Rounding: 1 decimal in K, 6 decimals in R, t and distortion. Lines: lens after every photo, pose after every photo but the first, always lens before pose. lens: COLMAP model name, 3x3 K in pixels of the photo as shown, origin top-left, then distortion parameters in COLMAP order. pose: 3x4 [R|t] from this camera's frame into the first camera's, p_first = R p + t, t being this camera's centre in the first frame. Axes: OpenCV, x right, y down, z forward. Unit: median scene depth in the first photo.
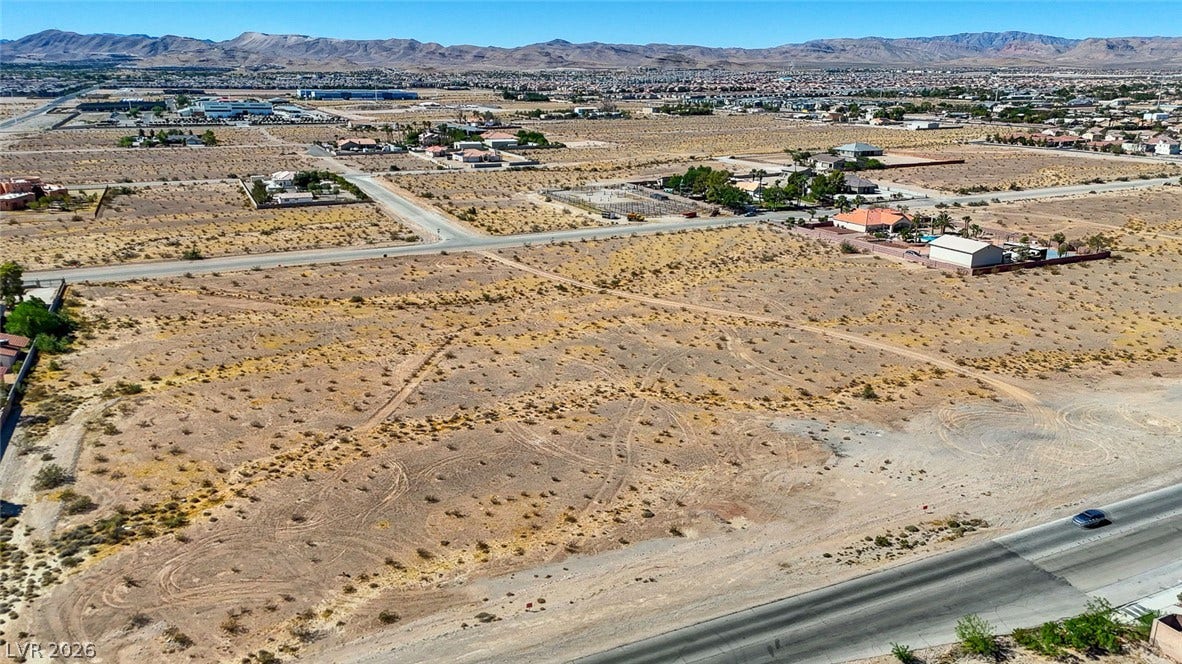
lens RADIAL K [[874.2, 0, 591.4], [0, 874.2, 333.8], [0, 0, 1]] dist [0.083804, -0.084948]
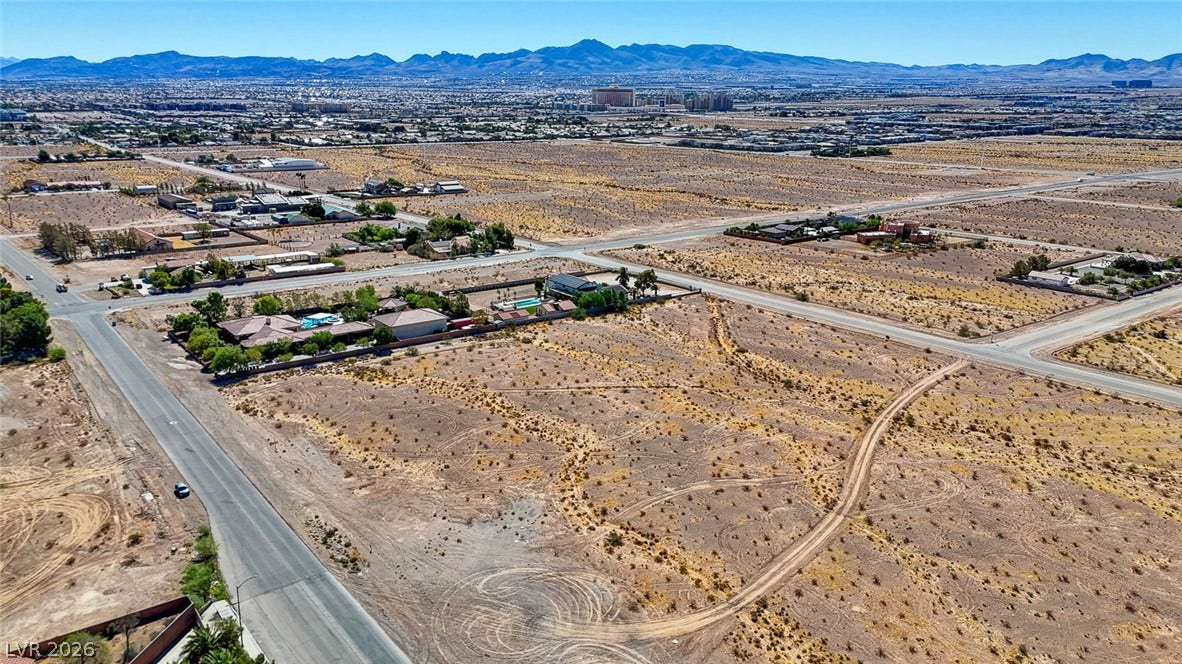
lens RADIAL K [[865.2, 0, 583.6], [0, 865.2, 330.4], [0, 0, 1]] dist [0.085351, -0.087406]
pose [[0.209575, 0.260560, -0.942437, 0.986998], [-0.287293, 0.937707, 0.195366, -0.284300], [0.934634, 0.229811, 0.271377, 0.530876]]
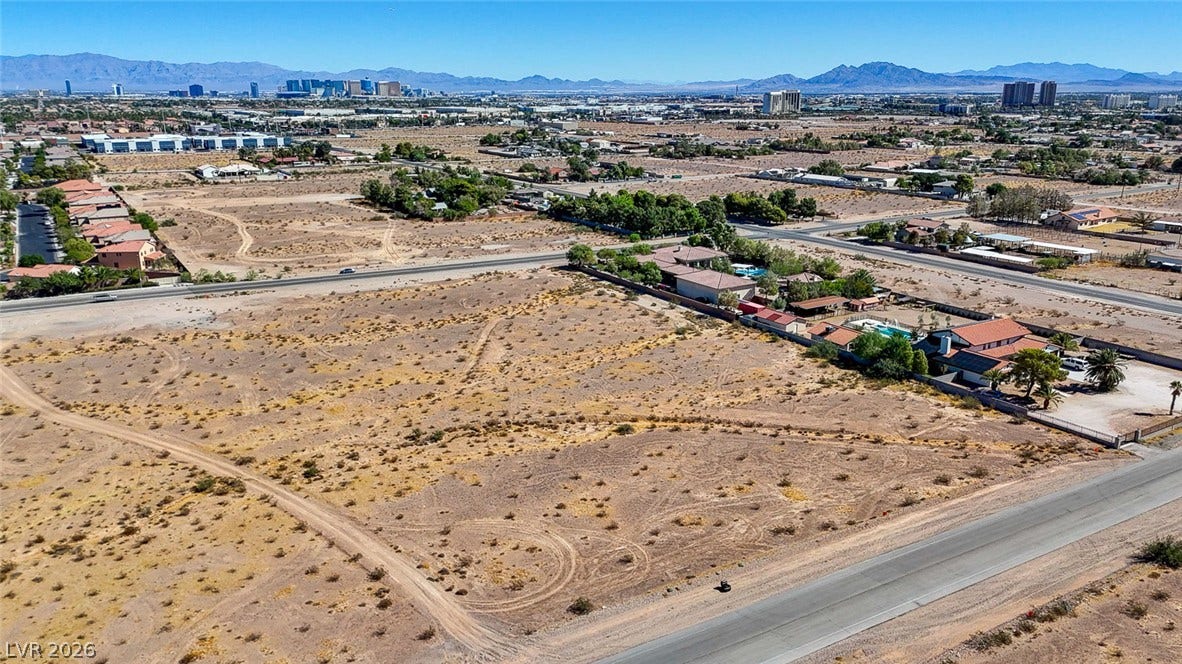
lens RADIAL K [[891.4, 0, 593.3], [0, 891.4, 335.5], [0, 0, 1]] dist [0.093917, -0.096410]
pose [[-0.994353, 0.025107, -0.103114, -0.199850], [-0.033644, 0.846916, 0.530661, -0.565752], [0.100652, 0.531133, -0.841289, 1.834891]]
